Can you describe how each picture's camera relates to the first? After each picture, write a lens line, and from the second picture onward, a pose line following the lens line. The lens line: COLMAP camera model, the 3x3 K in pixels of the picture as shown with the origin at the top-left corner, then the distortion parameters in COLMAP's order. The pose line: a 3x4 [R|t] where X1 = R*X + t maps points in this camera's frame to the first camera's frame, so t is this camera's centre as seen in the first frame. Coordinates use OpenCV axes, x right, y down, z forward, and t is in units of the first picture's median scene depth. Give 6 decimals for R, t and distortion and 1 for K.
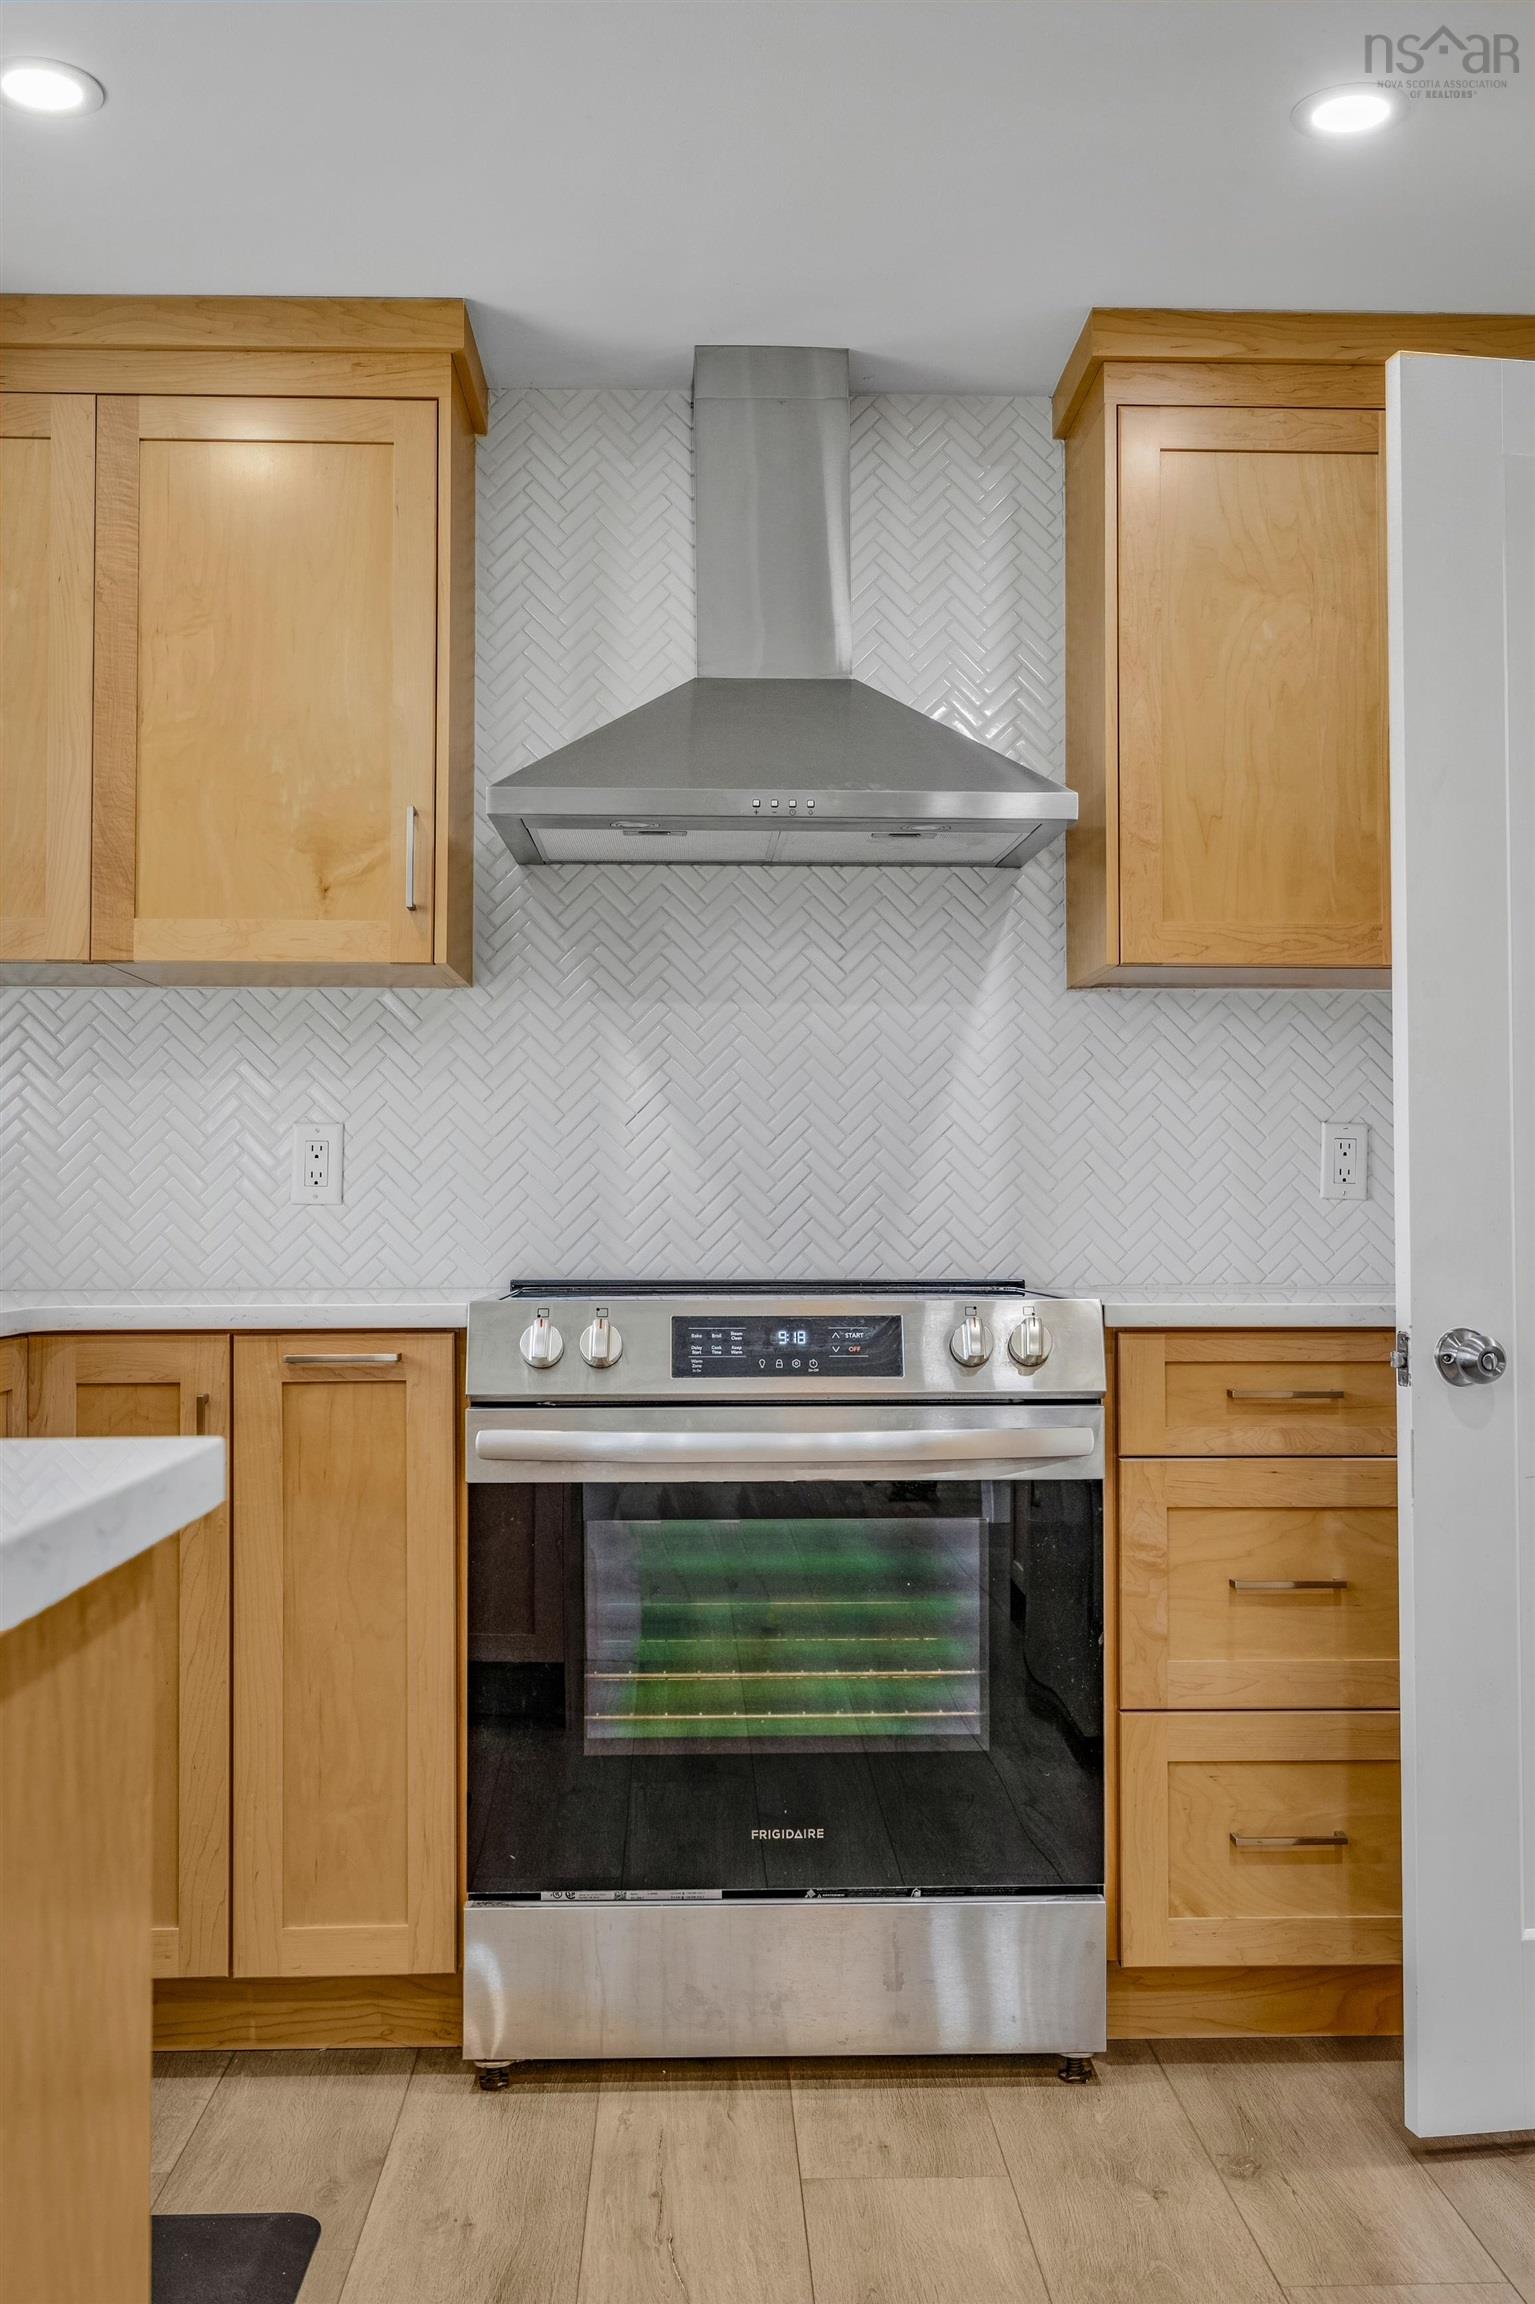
lens RADIAL K [[2307.9, 0, 769.3], [0, 2307.9, 1152.4], [0, 0, 1]] dist [0.014000, 0.000000]
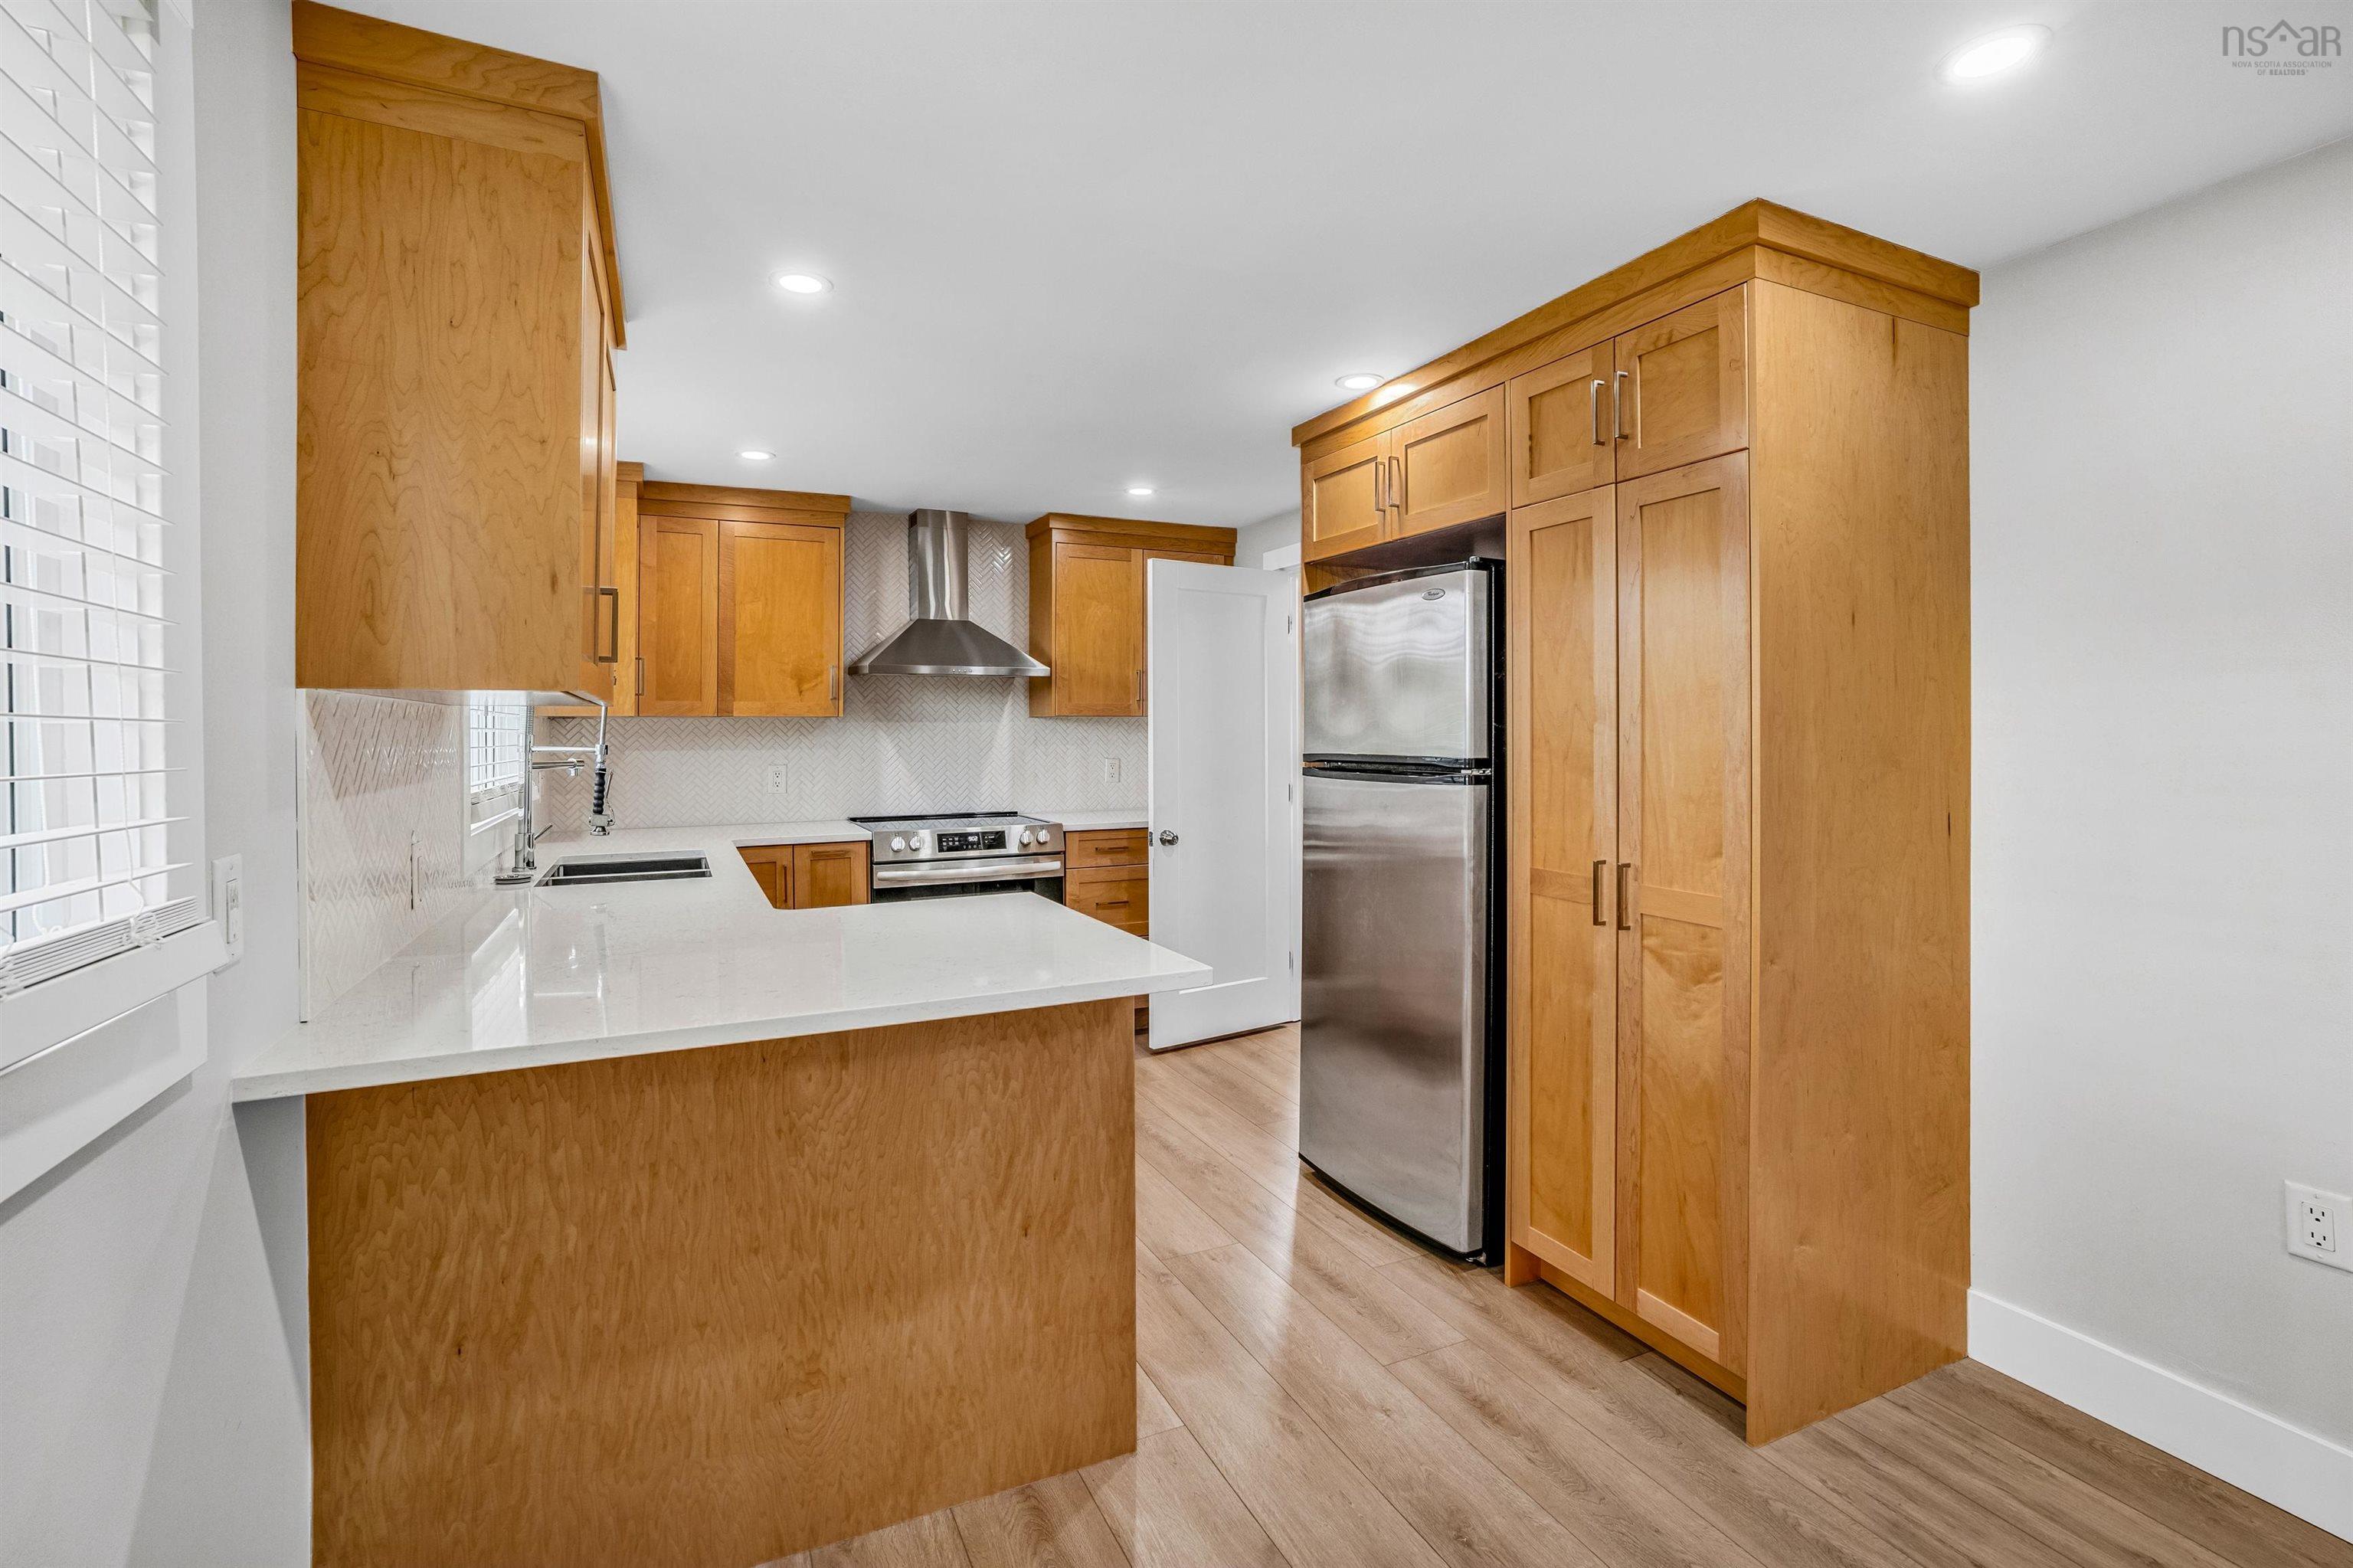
lens RADIAL K [[1120.1, 0, 1180.0], [0, 1120.1, 762.9], [0, 0, 1]] dist [-0.037969, 0.014792]
pose [[0.916388, -0.015837, 0.399977, -0.347998], [-0.007212, 0.998402, 0.056055, -0.116222], [-0.400225, -0.054252, 0.914809, -0.555230]]
